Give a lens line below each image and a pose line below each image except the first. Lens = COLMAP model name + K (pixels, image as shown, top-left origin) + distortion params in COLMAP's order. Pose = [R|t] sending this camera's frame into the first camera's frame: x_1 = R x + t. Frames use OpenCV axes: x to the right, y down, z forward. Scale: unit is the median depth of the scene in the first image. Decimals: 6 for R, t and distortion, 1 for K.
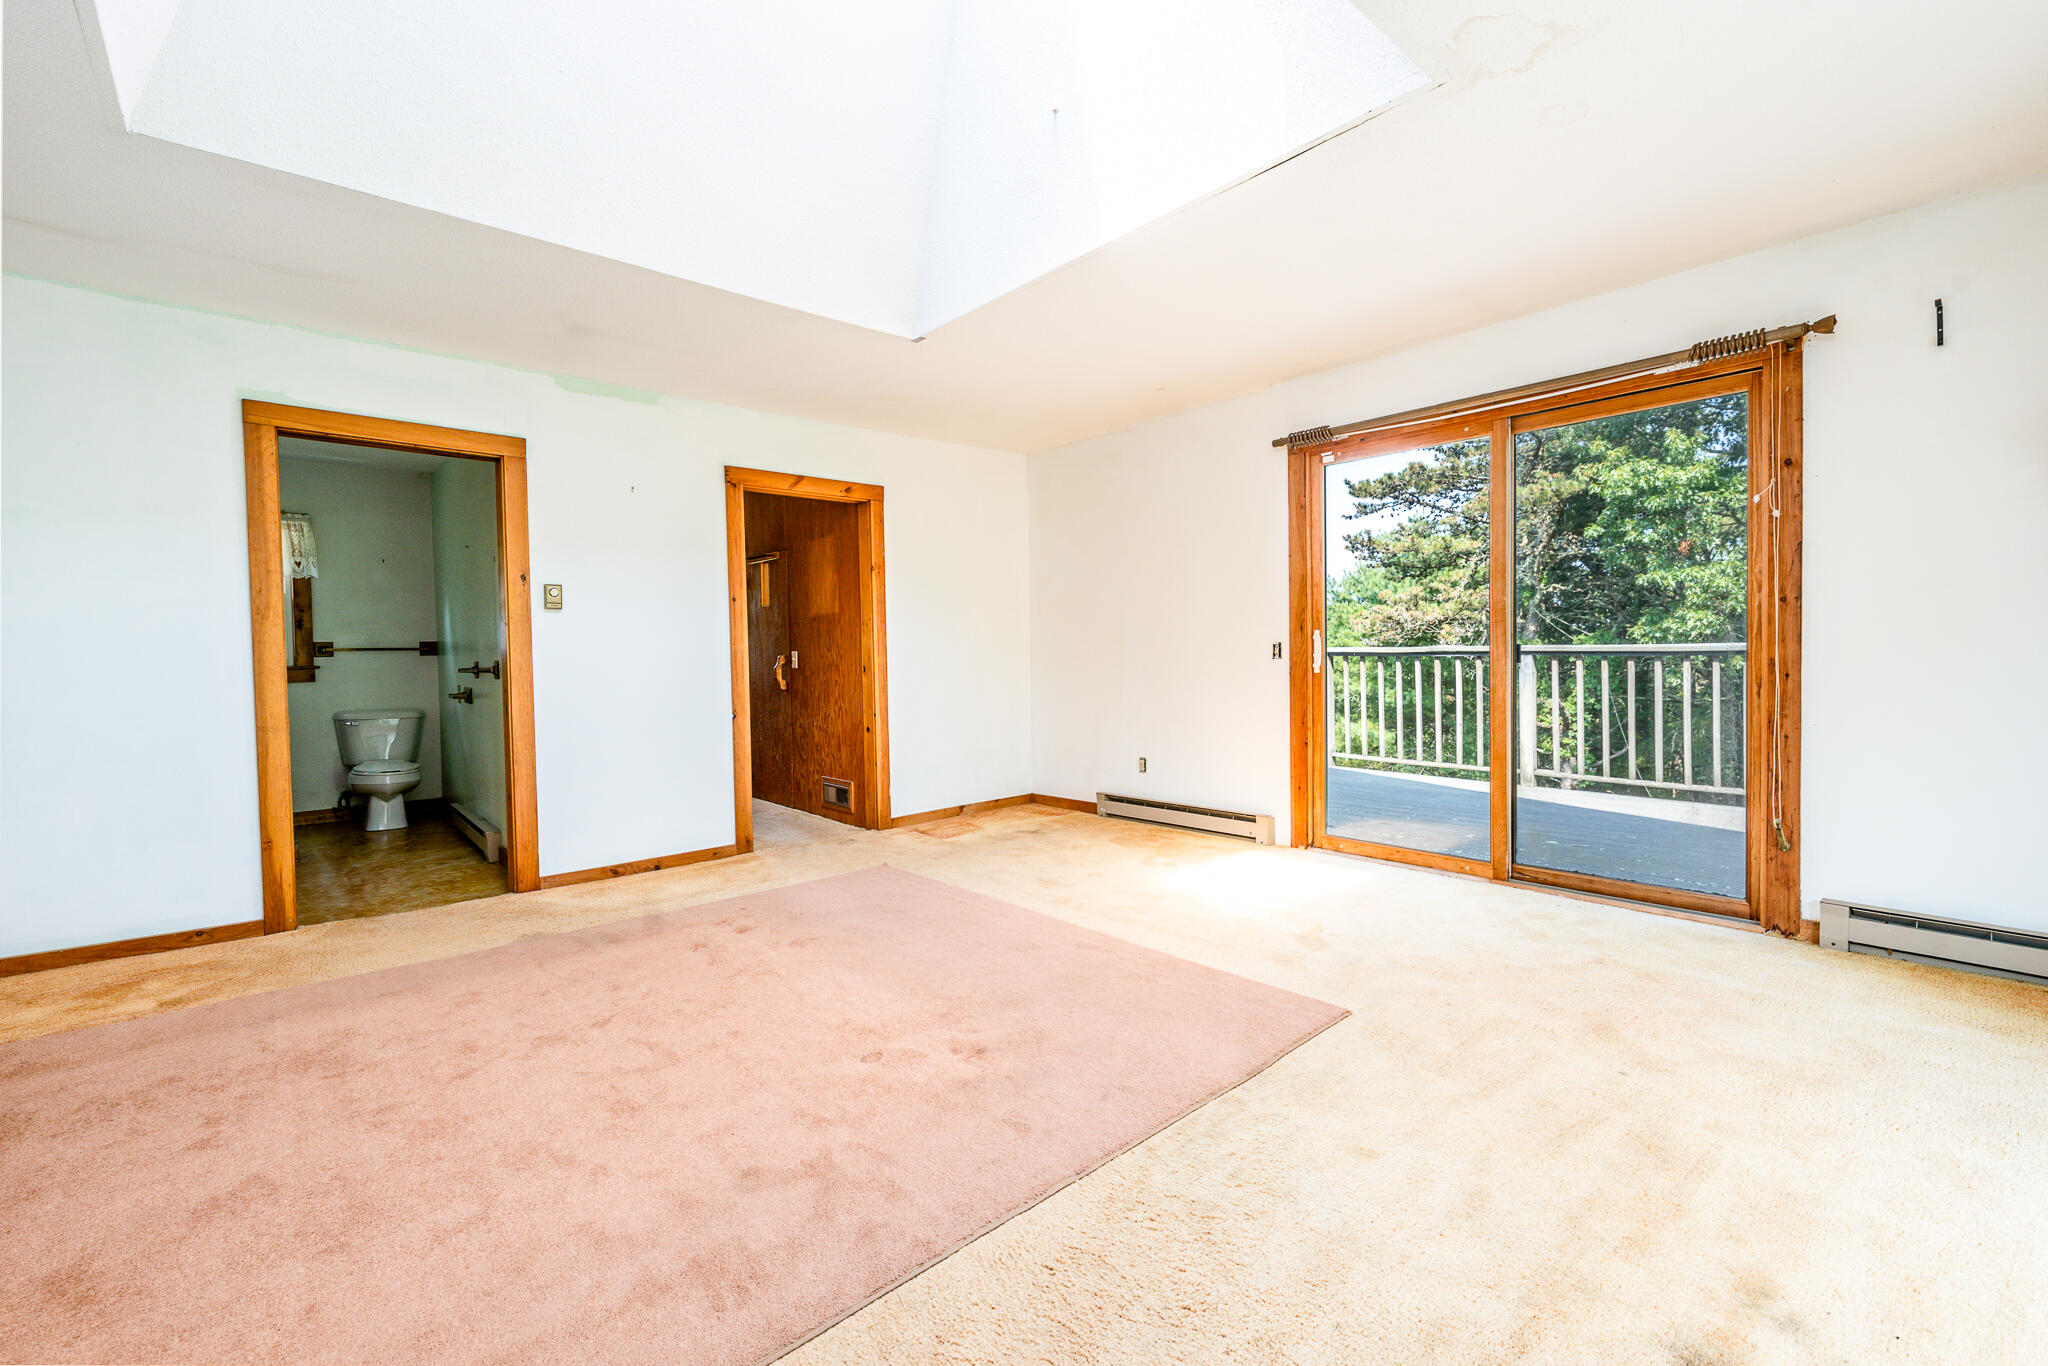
lens RADIAL K [[862.7, 0, 1024.5], [0, 862.7, 672.9], [0, 0, 1]] dist [-0.000262, 0.000012]
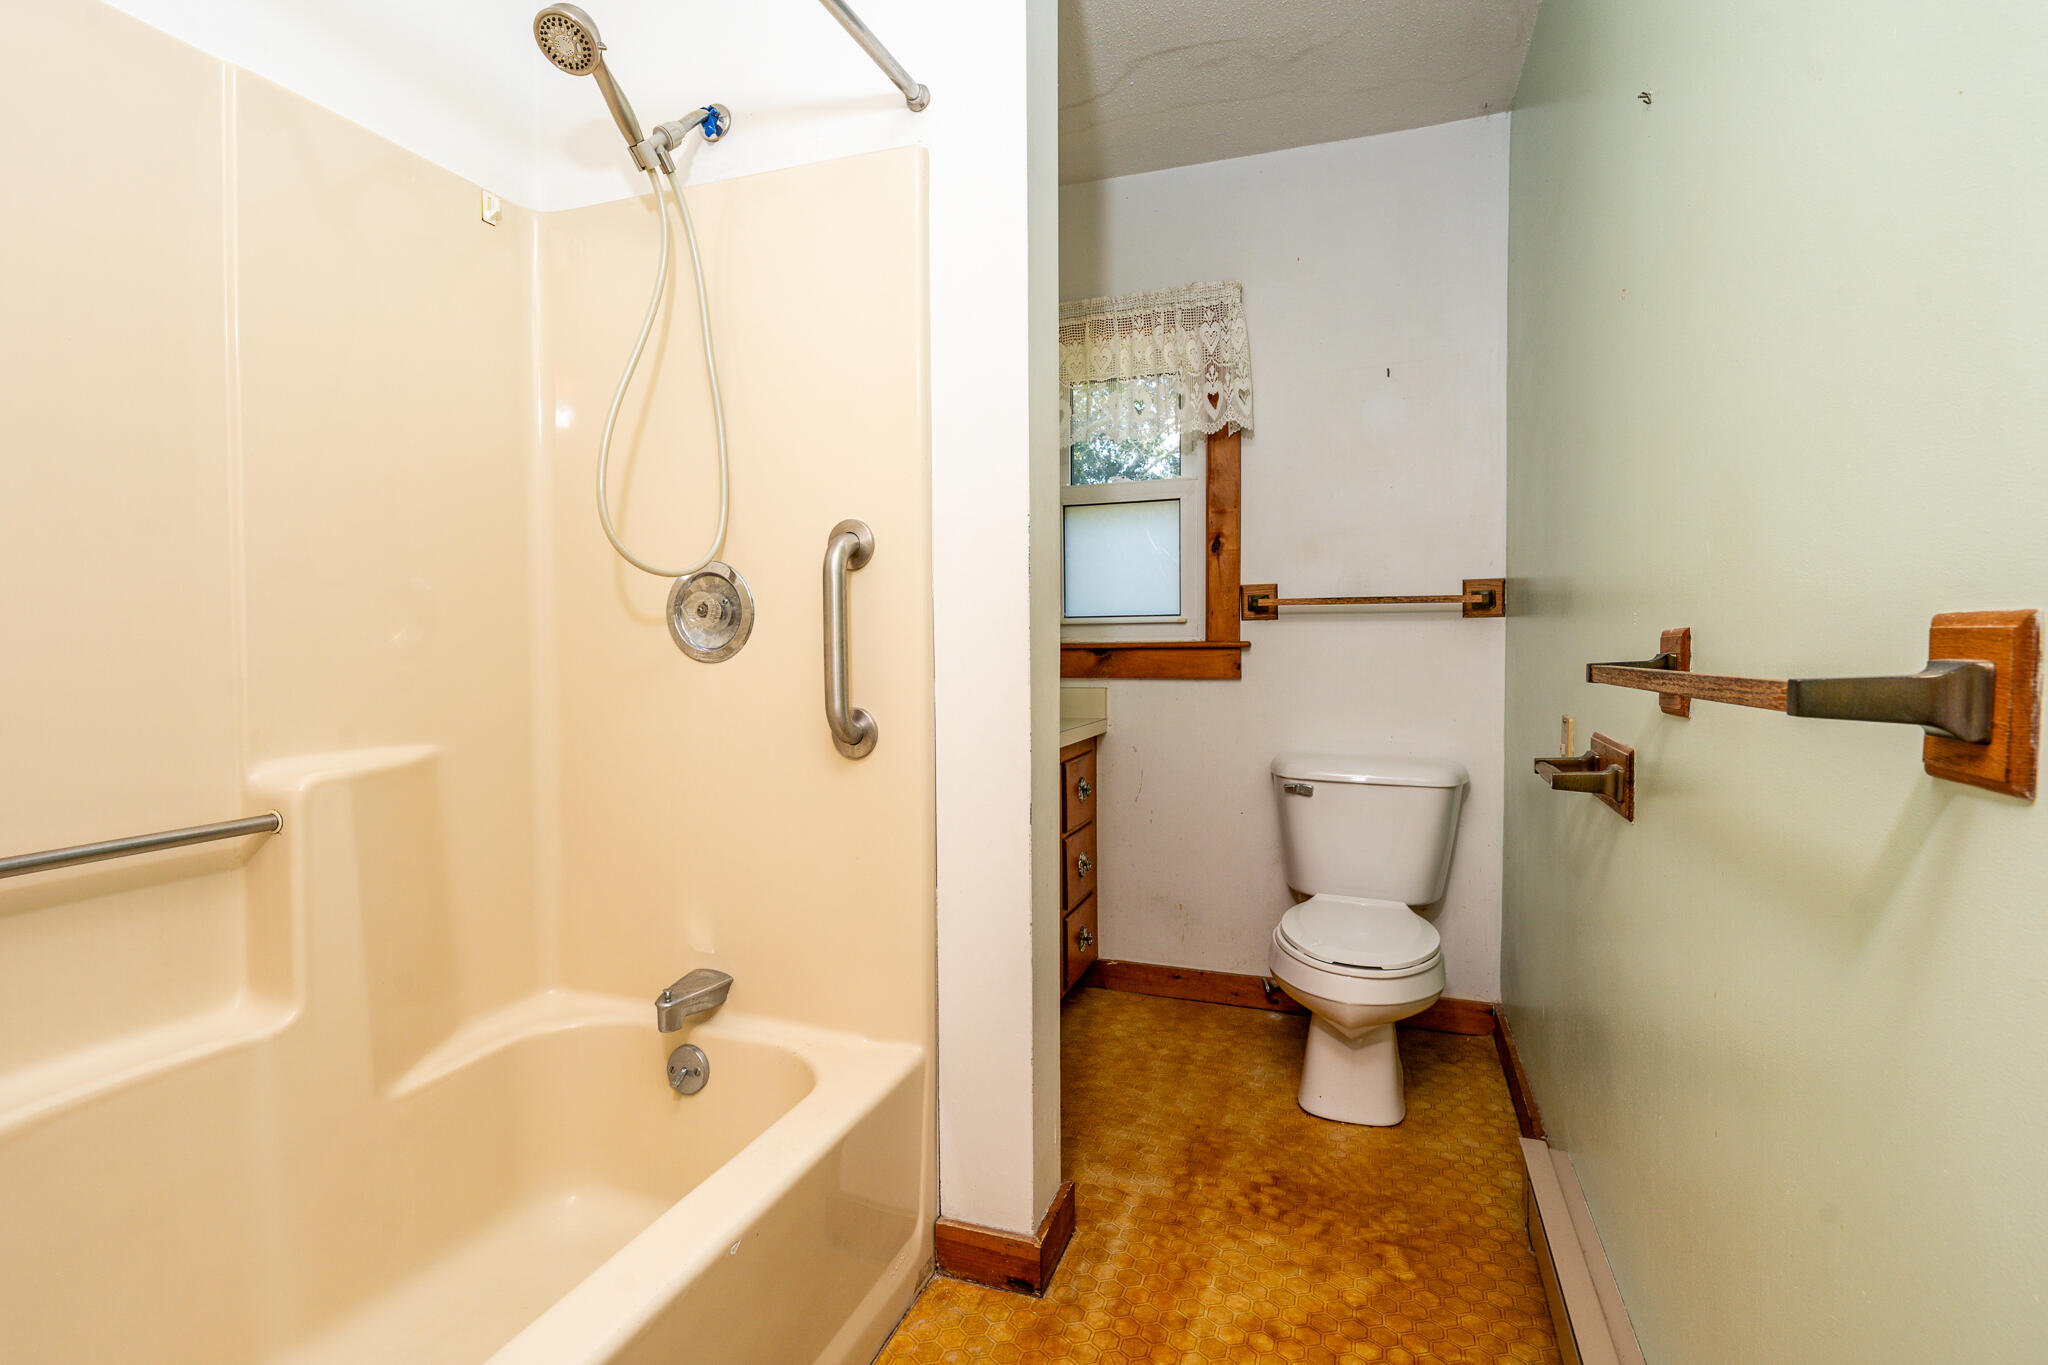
lens RADIAL K [[988.0, 0, 1023.1], [0, 988.0, 674.1], [0, 0, 1]] dist [0.000065, 0.000050]
pose [[0.489447, 0.046794, -0.870777, -0.449169], [-0.032021, 0.998850, 0.035678, -0.006322], [0.871445, 0.010421, 0.490383, 0.665574]]
